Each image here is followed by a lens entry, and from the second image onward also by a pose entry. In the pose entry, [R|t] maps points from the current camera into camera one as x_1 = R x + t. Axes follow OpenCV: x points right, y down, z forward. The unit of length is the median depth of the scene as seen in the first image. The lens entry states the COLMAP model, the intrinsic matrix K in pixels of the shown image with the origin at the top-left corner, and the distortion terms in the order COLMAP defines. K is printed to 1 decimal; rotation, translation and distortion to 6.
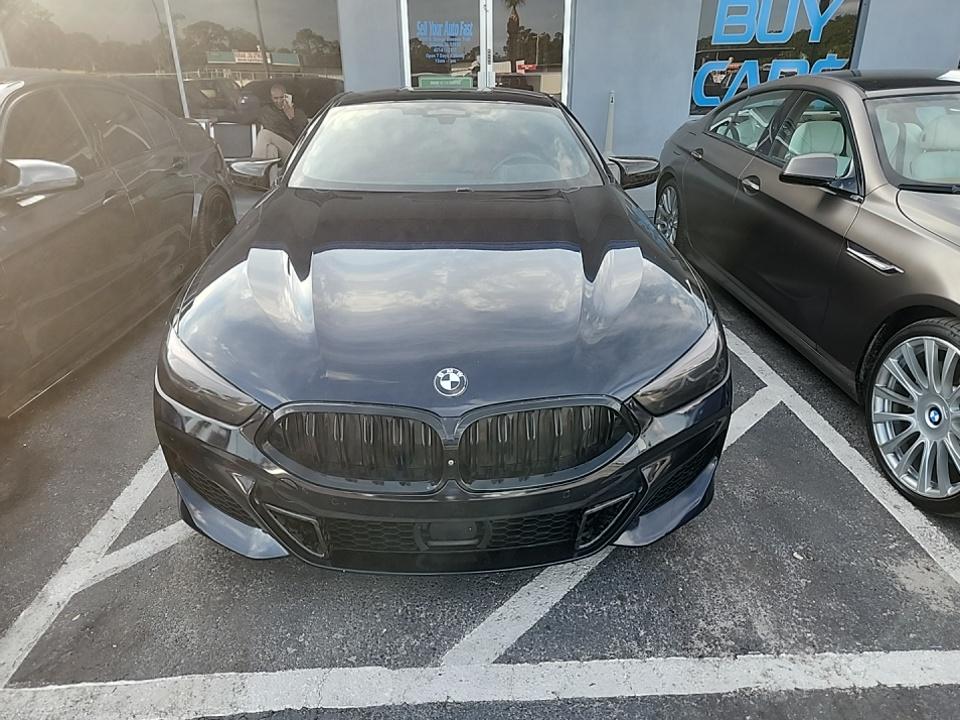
lens RADIAL K [[657.7, 0, 478.8], [0, 657.7, 353.6], [0, 0, 1]] dist [0.057933, -0.049649]
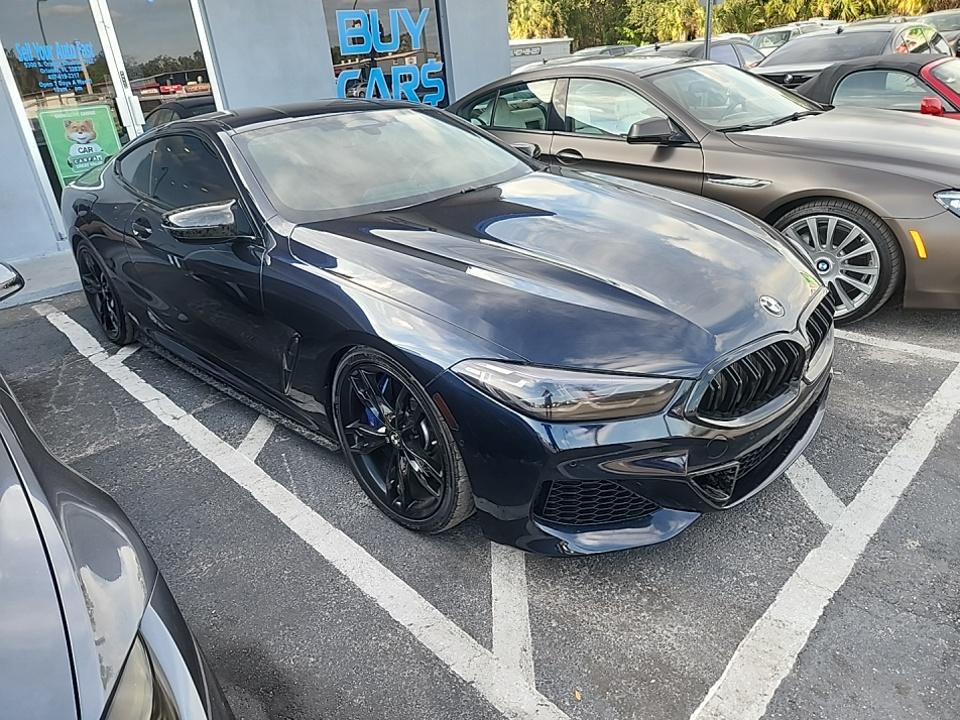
lens RADIAL K [[657.7, 0, 478.8], [0, 657.7, 353.6], [0, 0, 1]] dist [0.057933, -0.049649]
pose [[0.734779, -0.320007, 0.598076, -0.968159], [0.335210, 0.937838, 0.089971, -0.132849], [-0.589690, 0.134372, 0.796373, 0.296449]]
